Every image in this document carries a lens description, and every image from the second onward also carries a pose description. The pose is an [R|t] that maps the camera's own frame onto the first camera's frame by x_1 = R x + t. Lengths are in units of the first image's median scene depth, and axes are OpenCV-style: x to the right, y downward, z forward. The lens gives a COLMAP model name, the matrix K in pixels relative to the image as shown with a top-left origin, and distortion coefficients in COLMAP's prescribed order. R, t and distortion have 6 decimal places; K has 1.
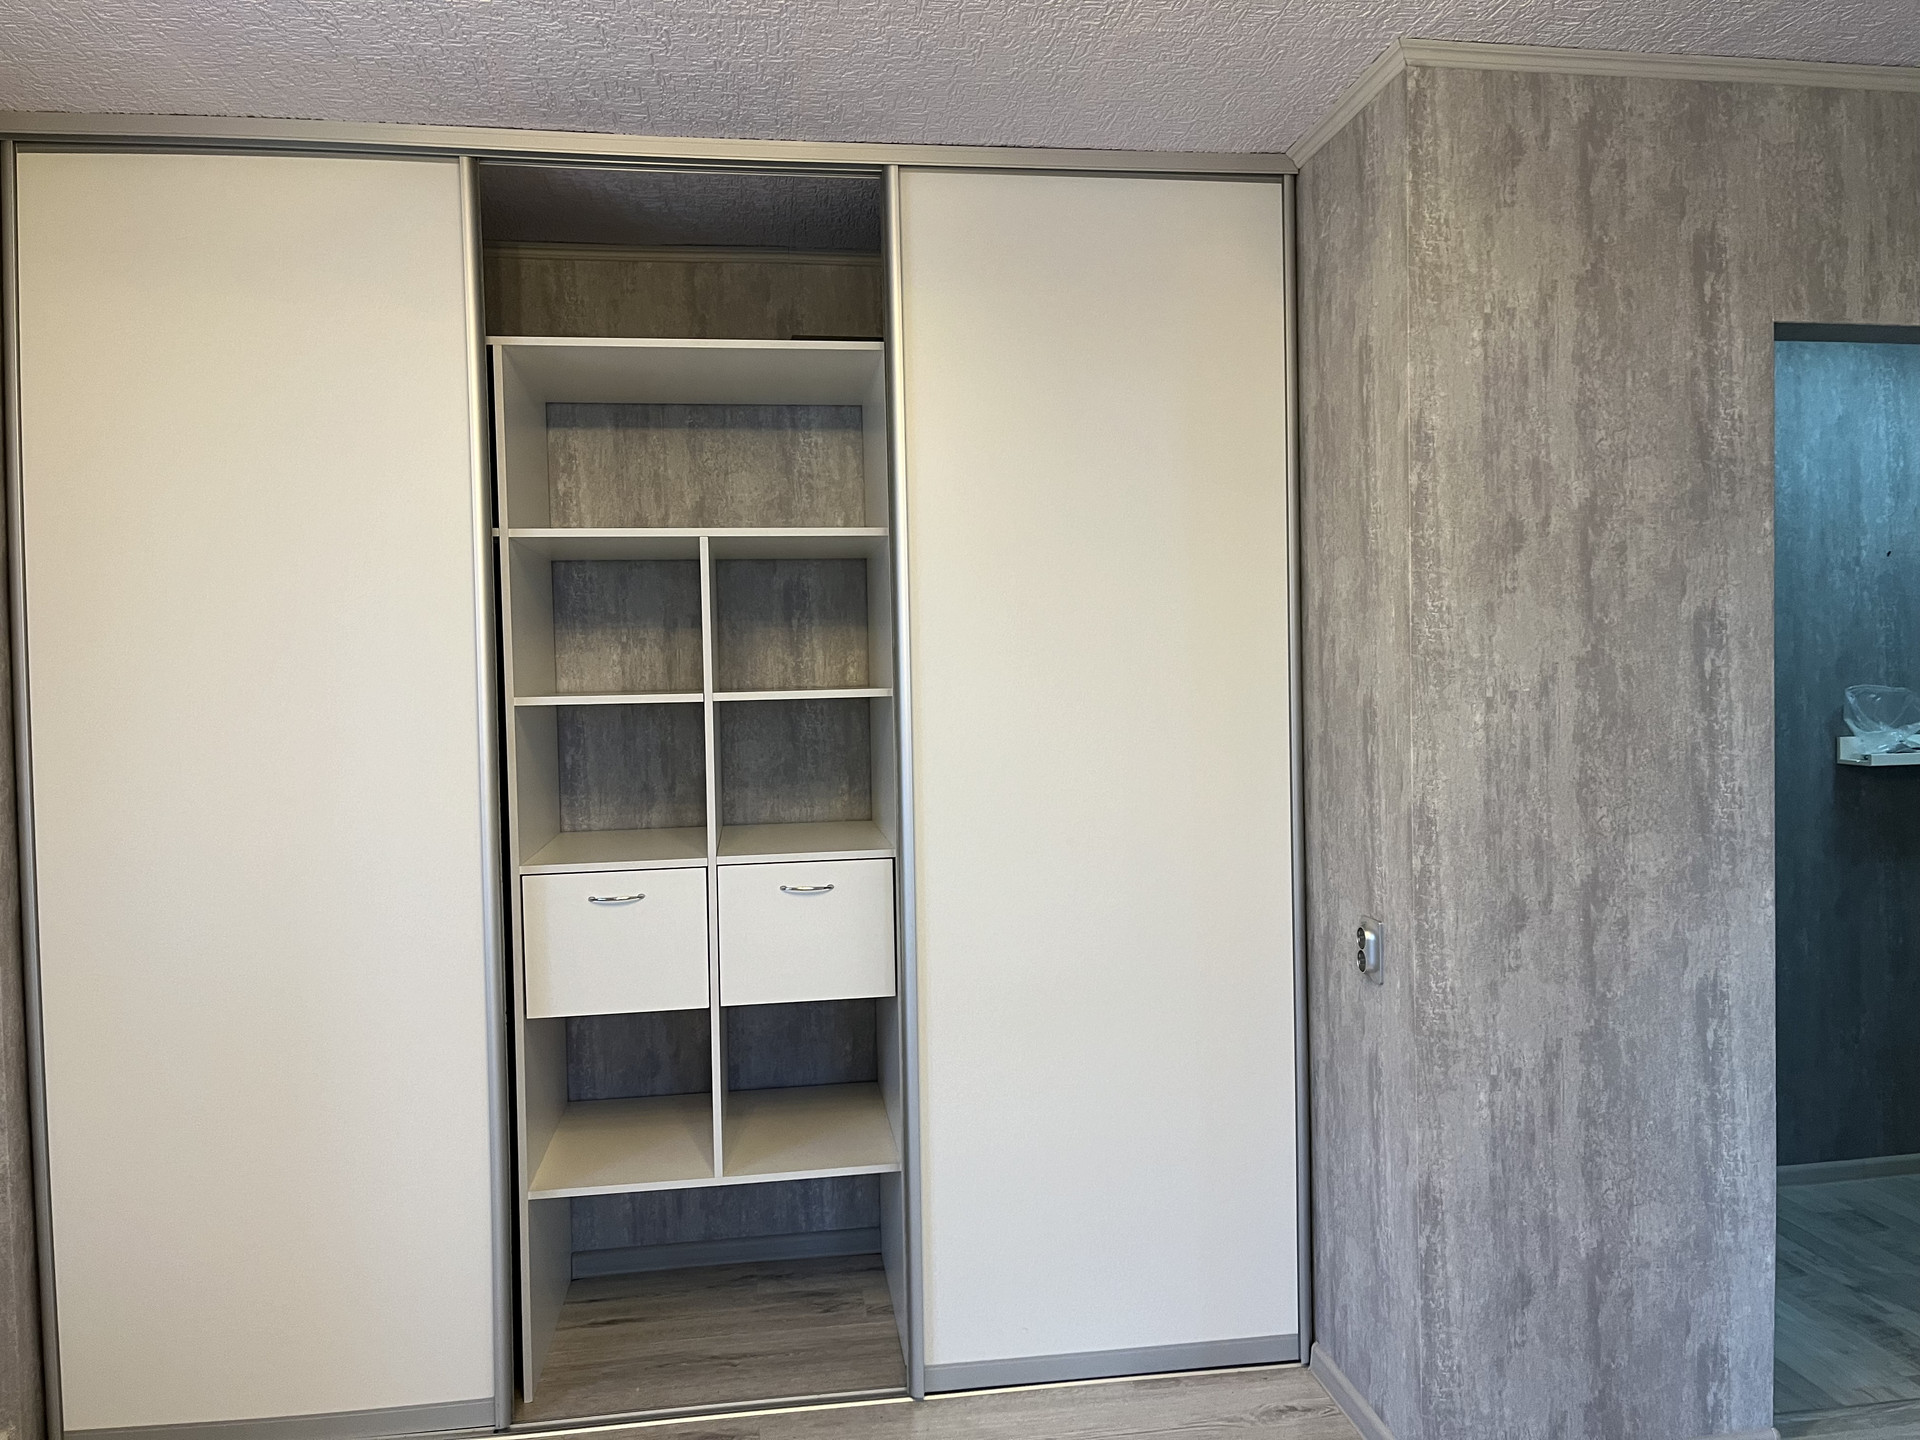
lens RADIAL K [[1442.3, 0, 958.7], [0, 1442.3, 727.3], [0, 0, 1]] dist [0.076651, -0.101646]
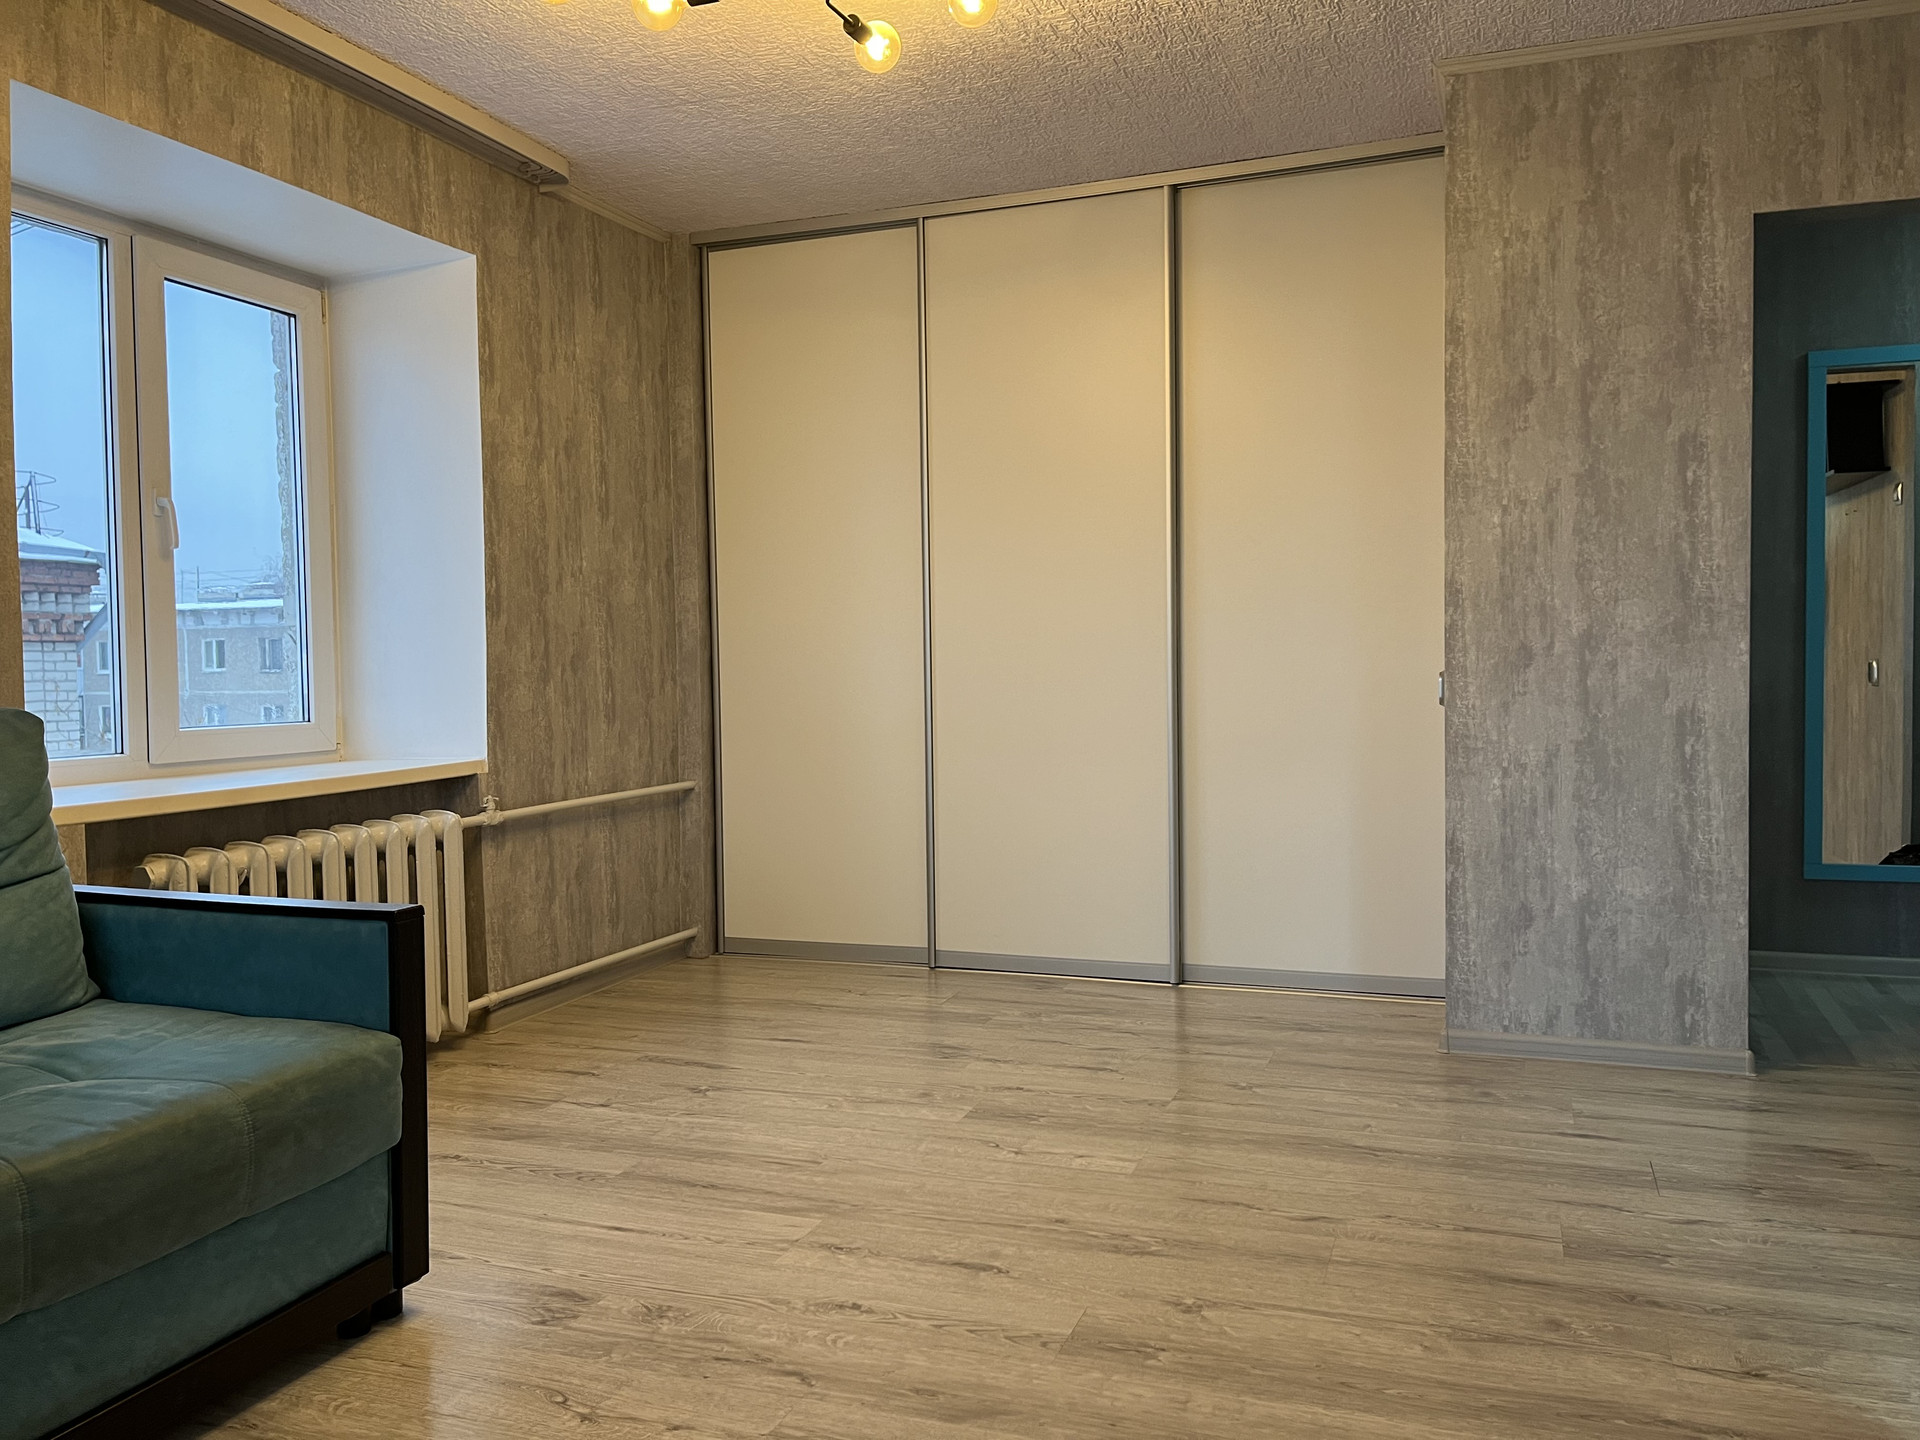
lens RADIAL K [[1435.9, 0, 969.9], [0, 1435.9, 720.3], [0, 0, 1]] dist [0.085973, -0.115146]
pose [[0.879839, 0.025425, -0.474592, 0.577903], [-0.014823, 0.999550, 0.026068, 0.161391], [0.475041, -0.015900, 0.879820, -0.518217]]
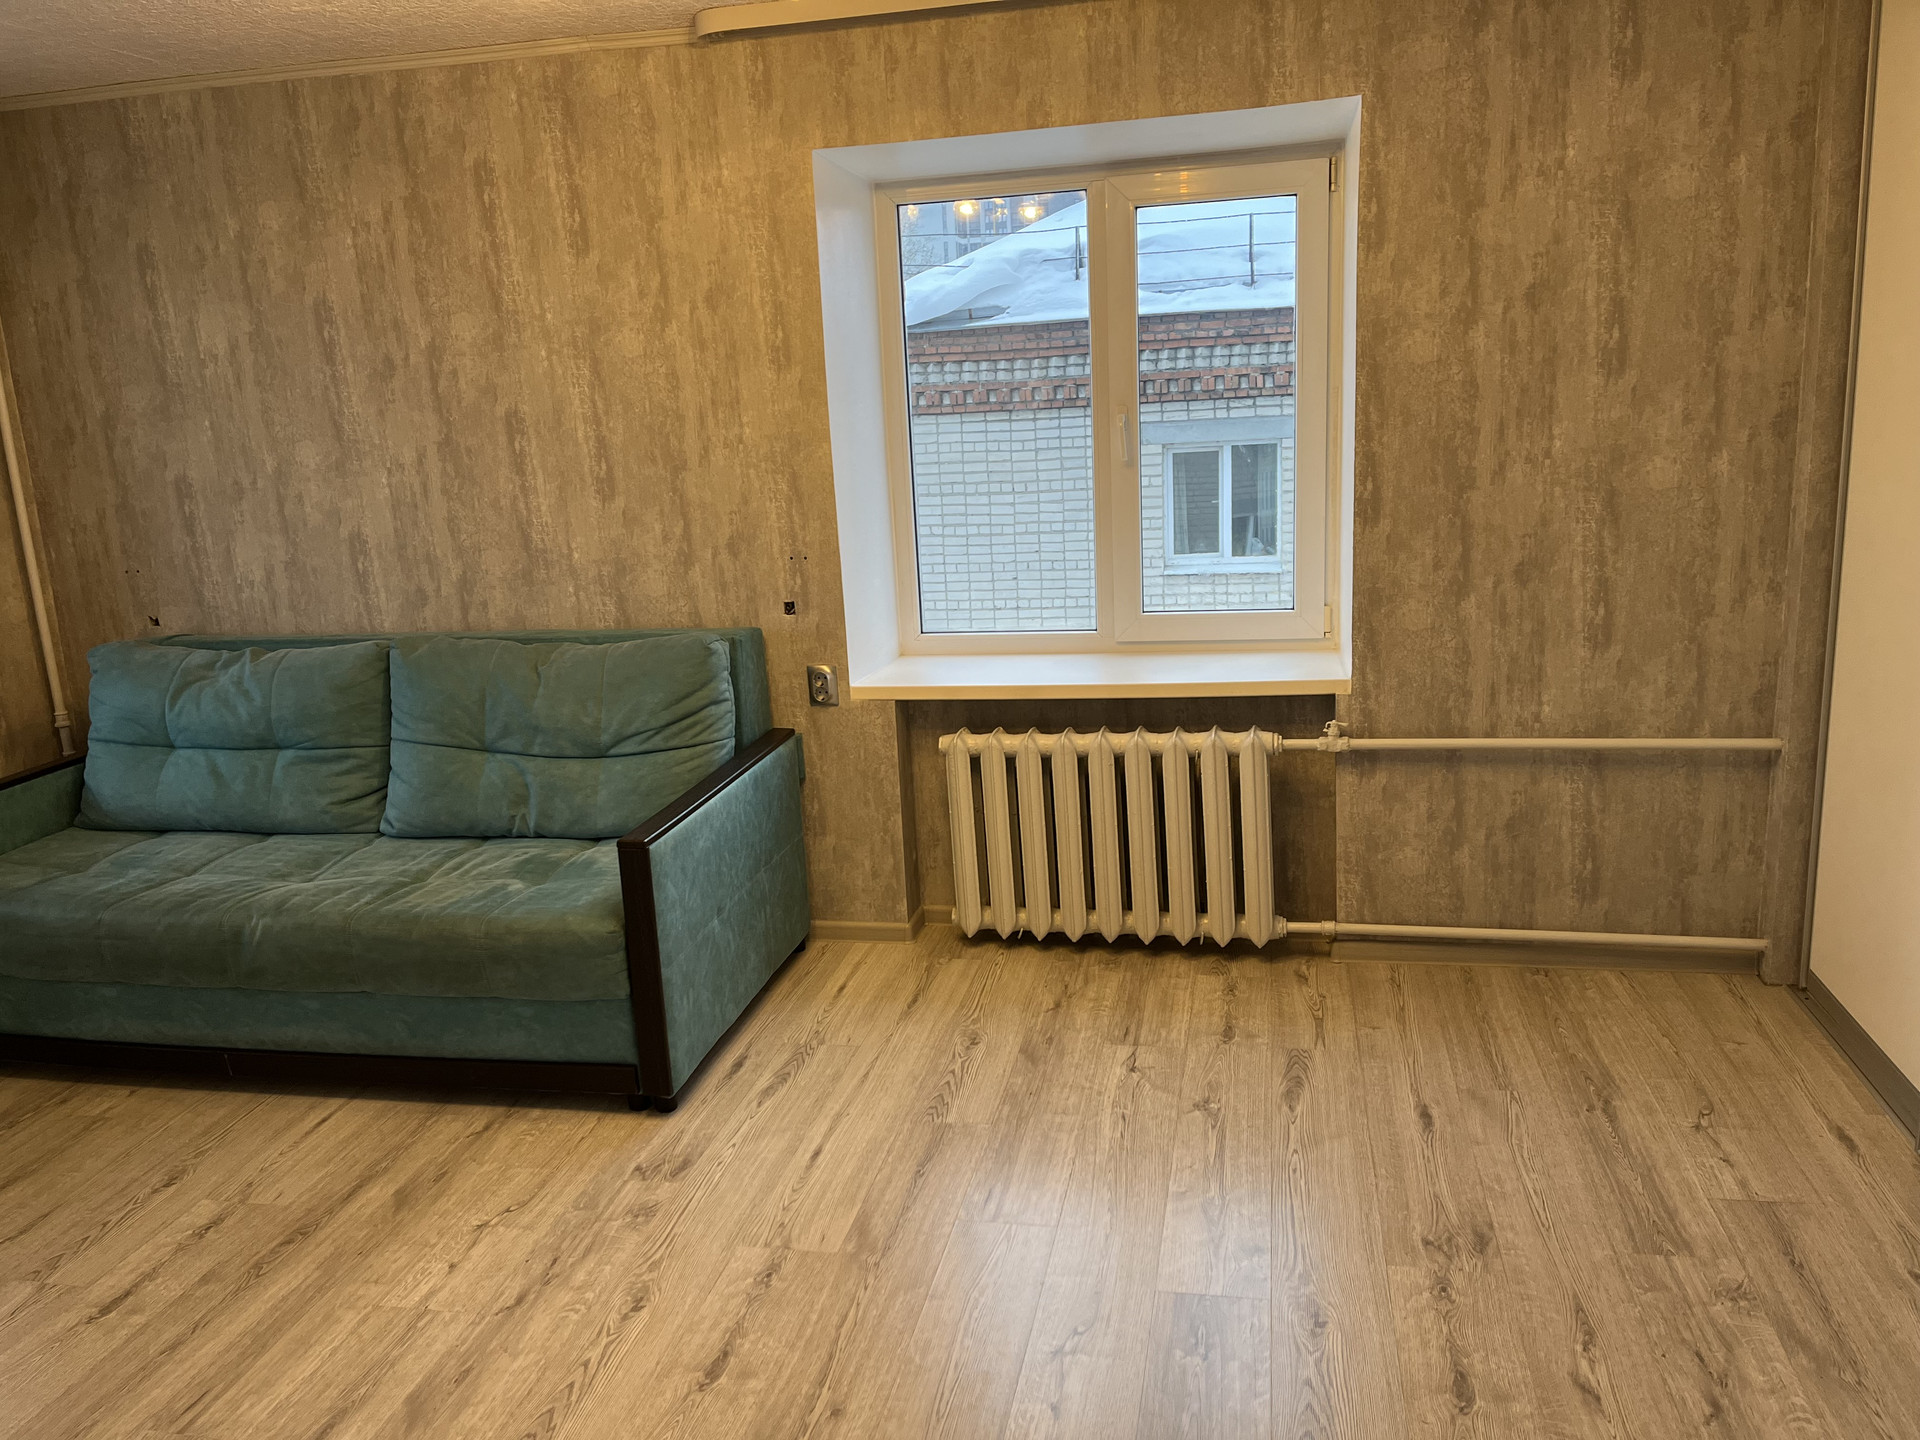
lens RADIAL K [[1442.3, 0, 958.7], [0, 1442.3, 727.3], [0, 0, 1]] dist [0.076651, -0.101646]
pose [[-0.344753, 0.244419, -0.906314, 0.831039], [0.032899, 0.968059, 0.248556, -0.078540], [0.938117, 0.055873, -0.341782, 0.772650]]
